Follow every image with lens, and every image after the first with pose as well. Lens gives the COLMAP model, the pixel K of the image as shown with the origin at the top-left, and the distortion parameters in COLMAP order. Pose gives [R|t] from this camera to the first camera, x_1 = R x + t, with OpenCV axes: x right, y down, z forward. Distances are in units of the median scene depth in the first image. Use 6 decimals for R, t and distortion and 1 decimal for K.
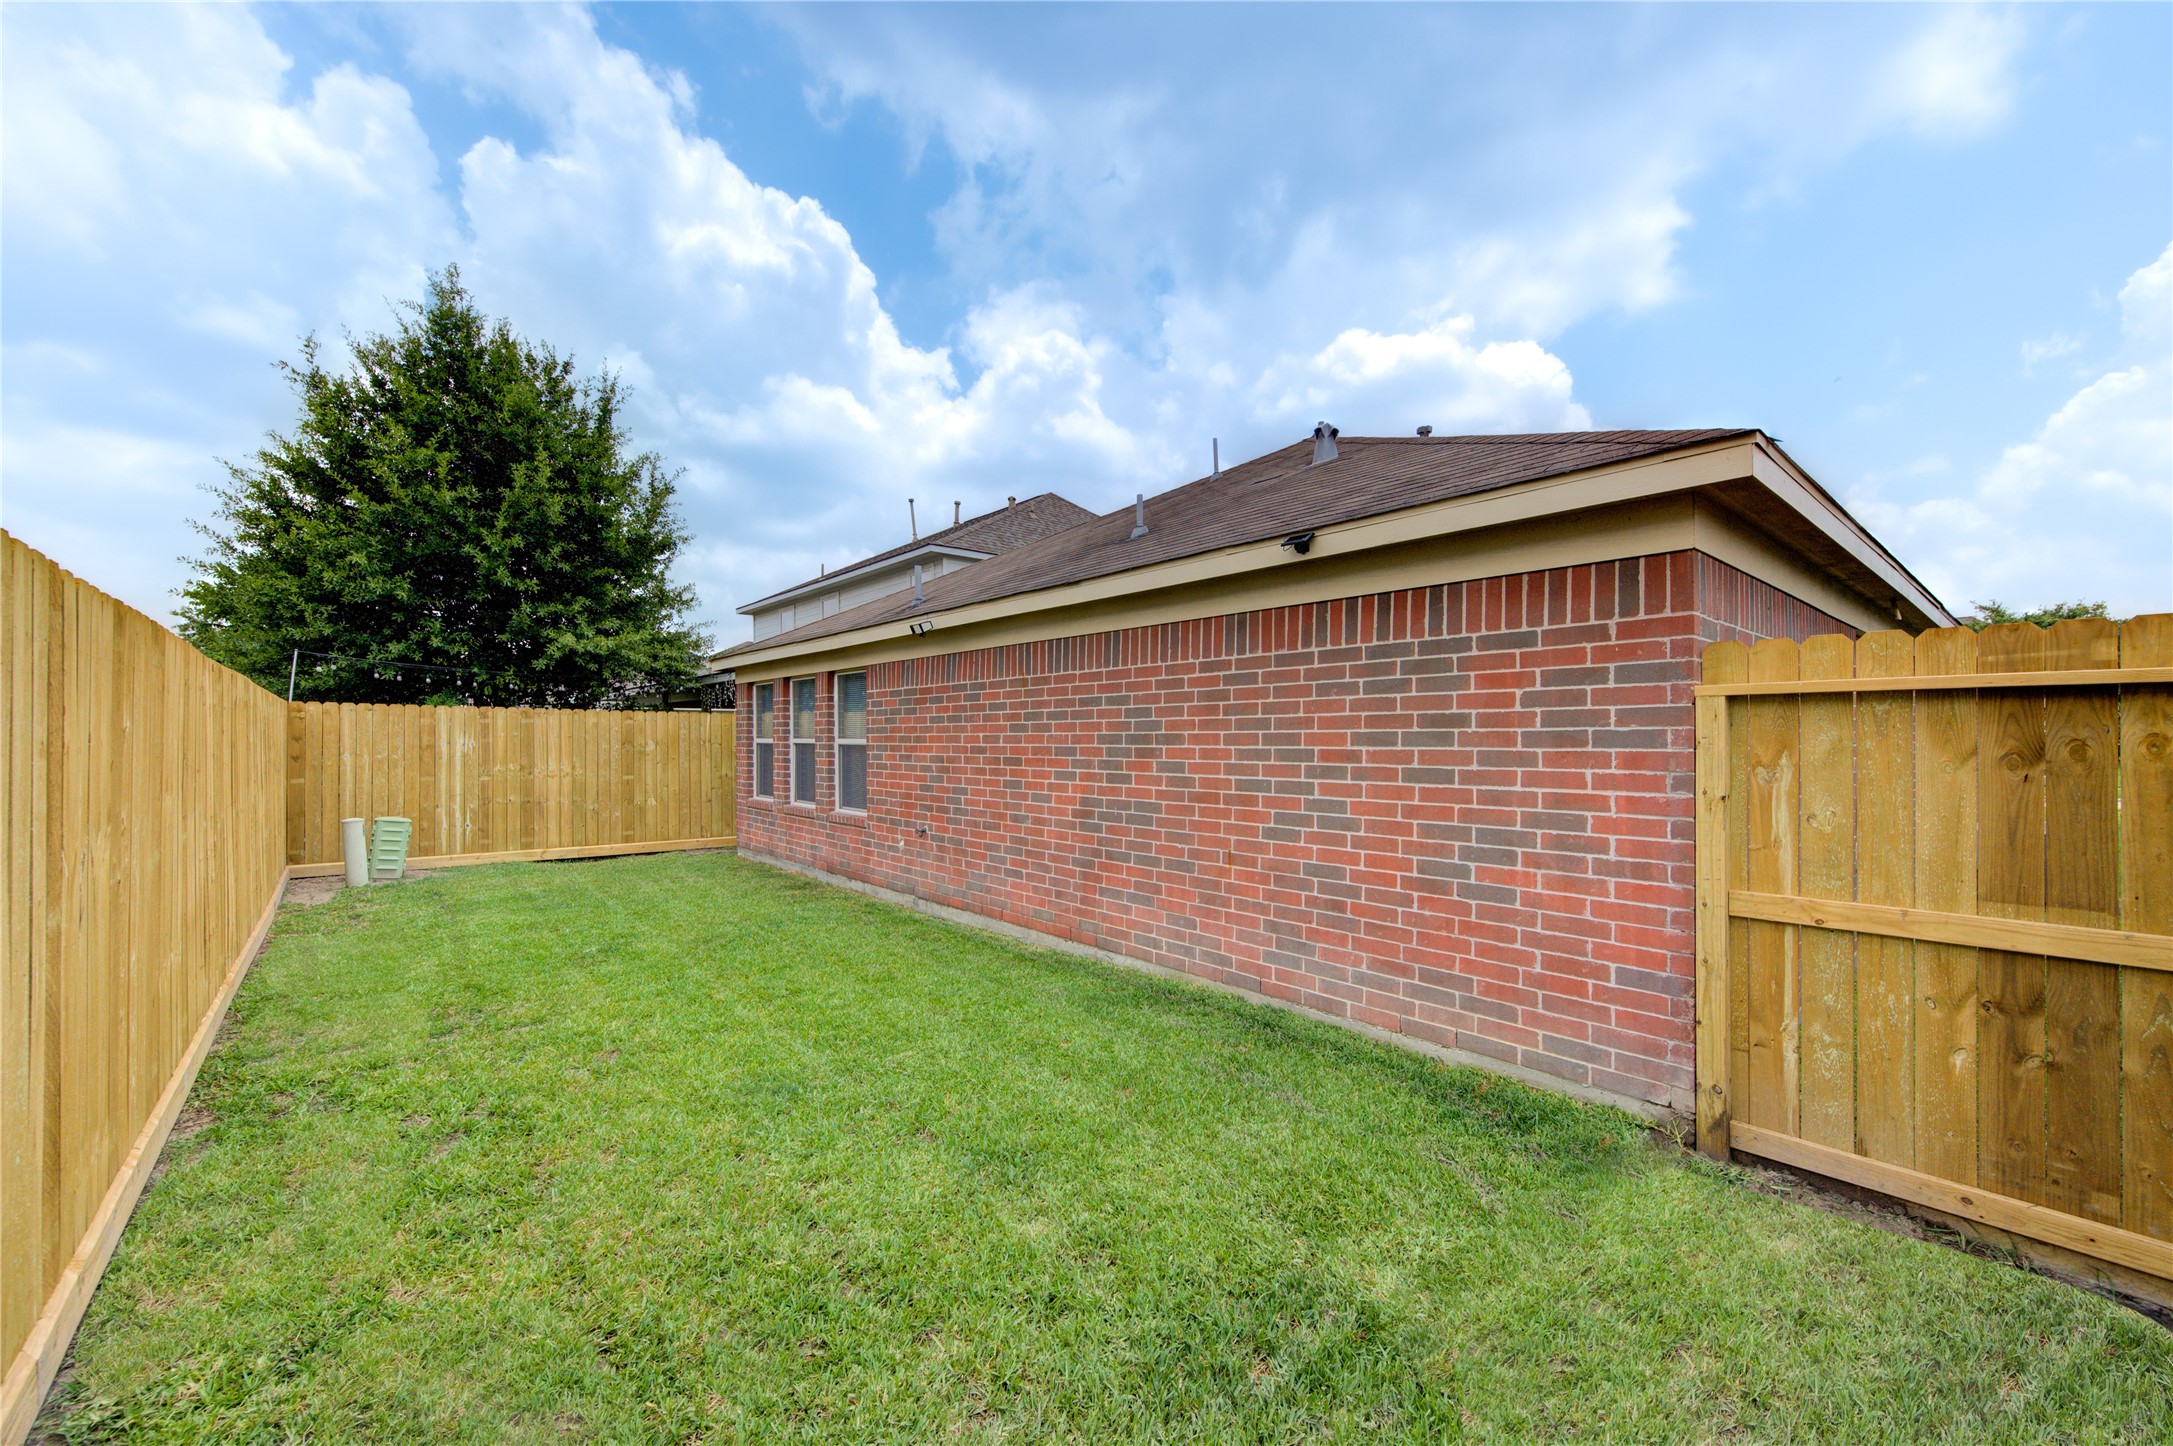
lens RADIAL K [[851.1, 0, 1094.1], [0, 851.1, 733.7], [0, 0, 1]] dist [0.007124, -0.000279]
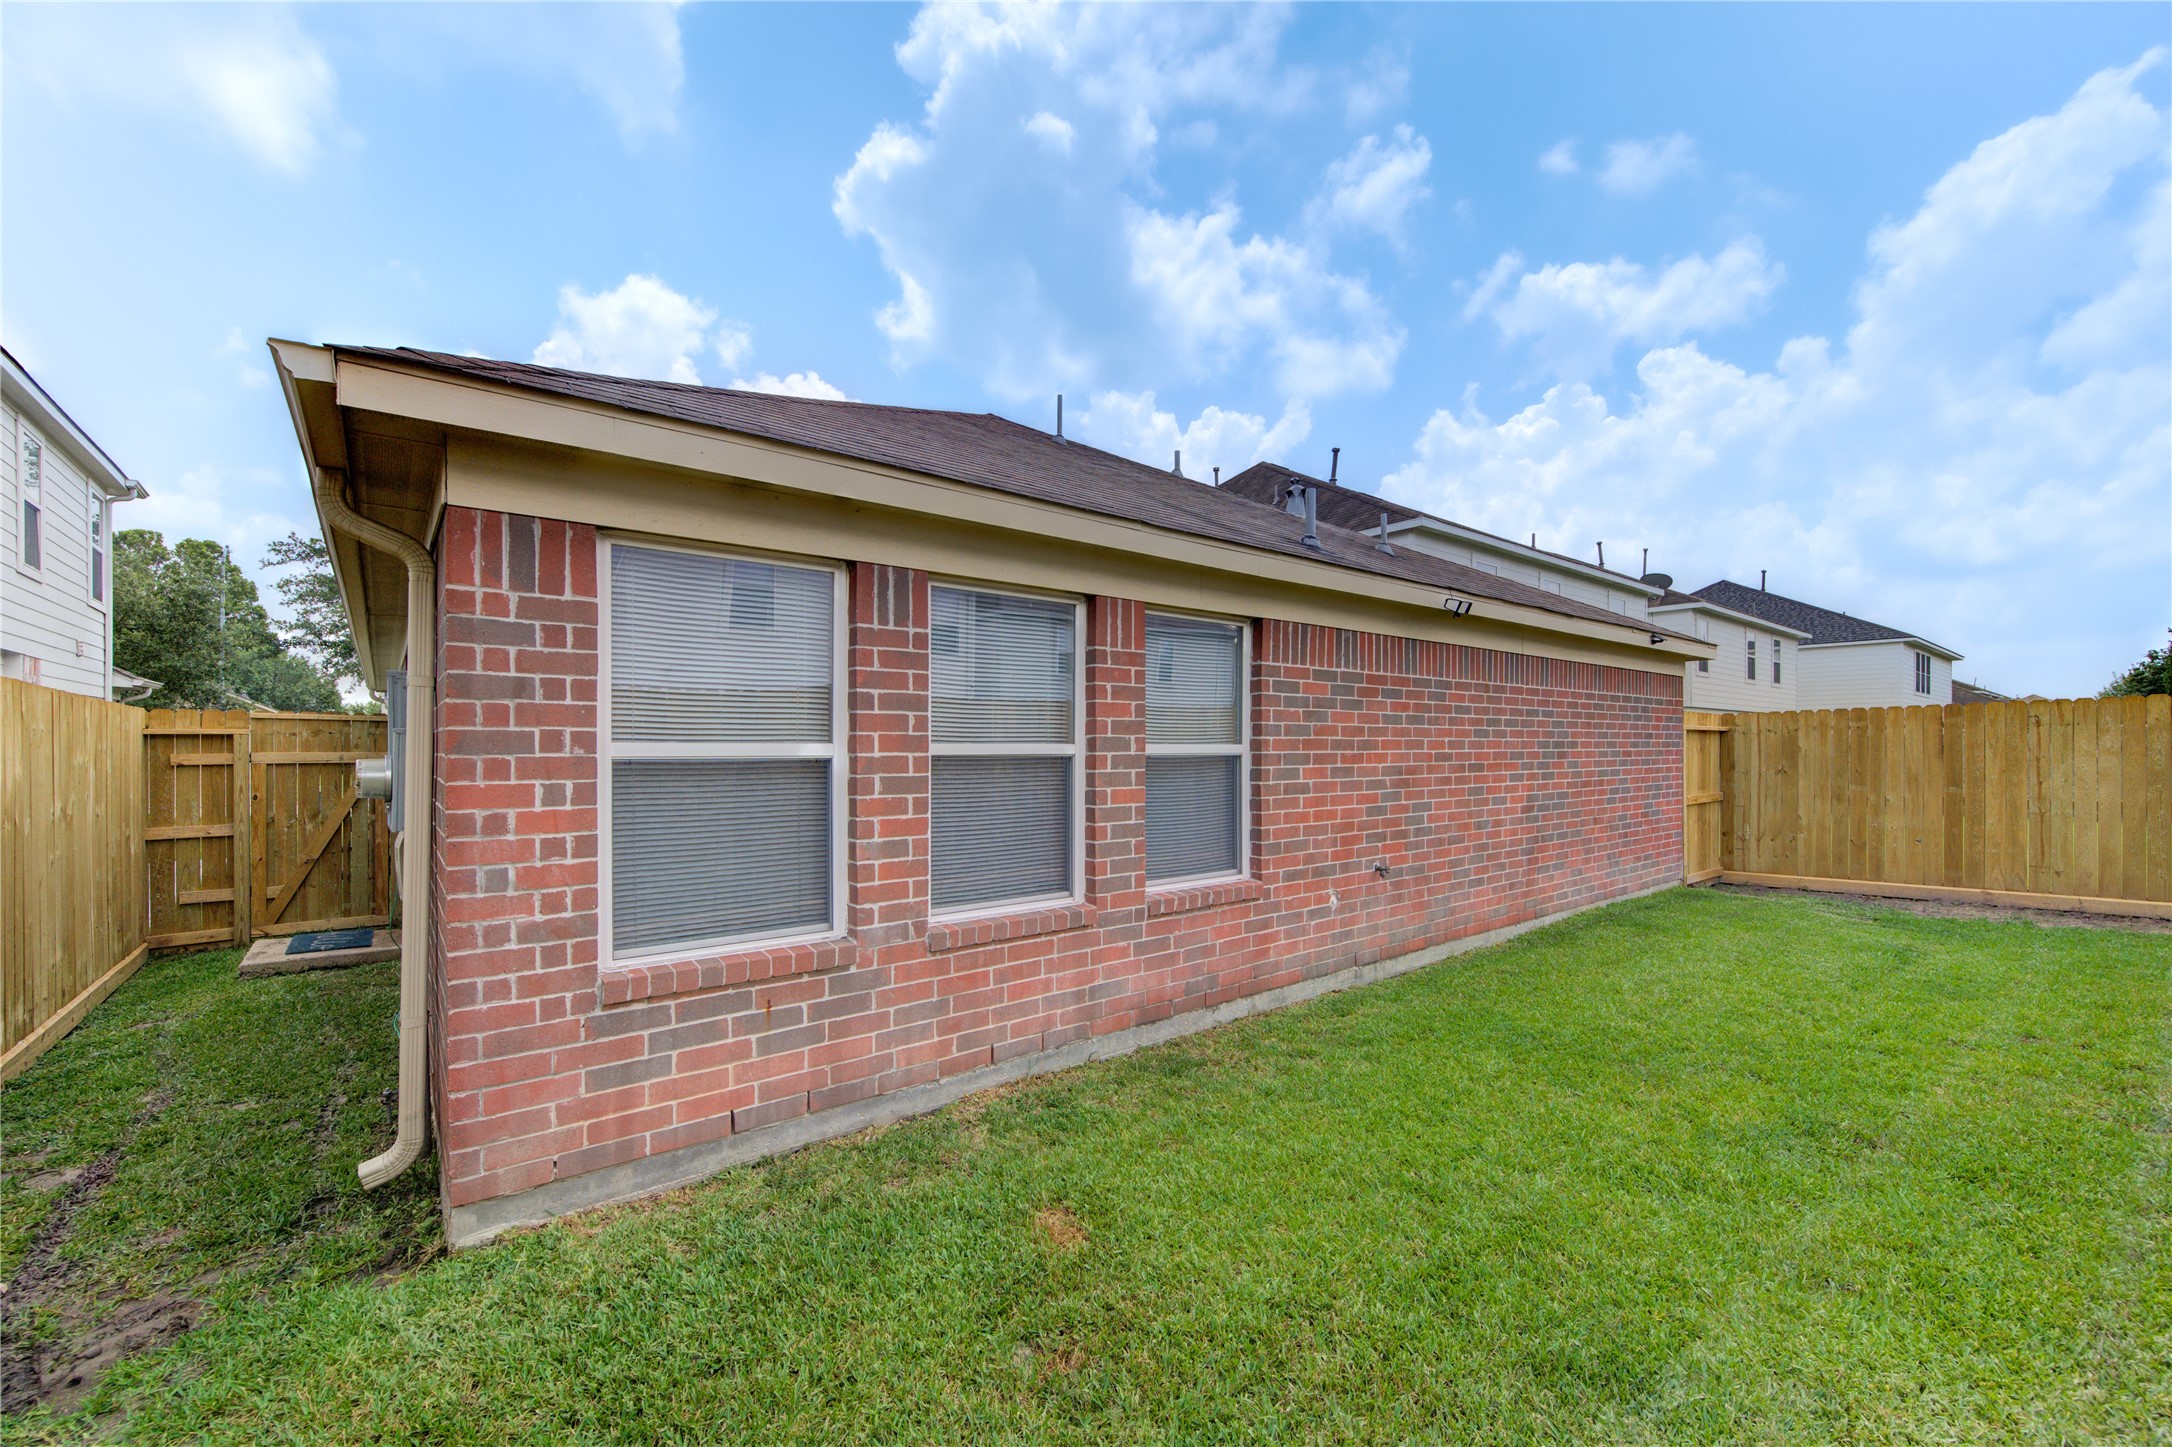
lens RADIAL K [[861.1, 0, 1069.1], [0, 861.1, 741.2], [0, 0, 1]] dist [0.009784, -0.001804]
pose [[0.035404, 0.003922, 0.999365, -1.003453], [-0.005871, 0.999976, -0.003717, 0.008033], [-0.999356, -0.005735, 0.035426, 1.303972]]
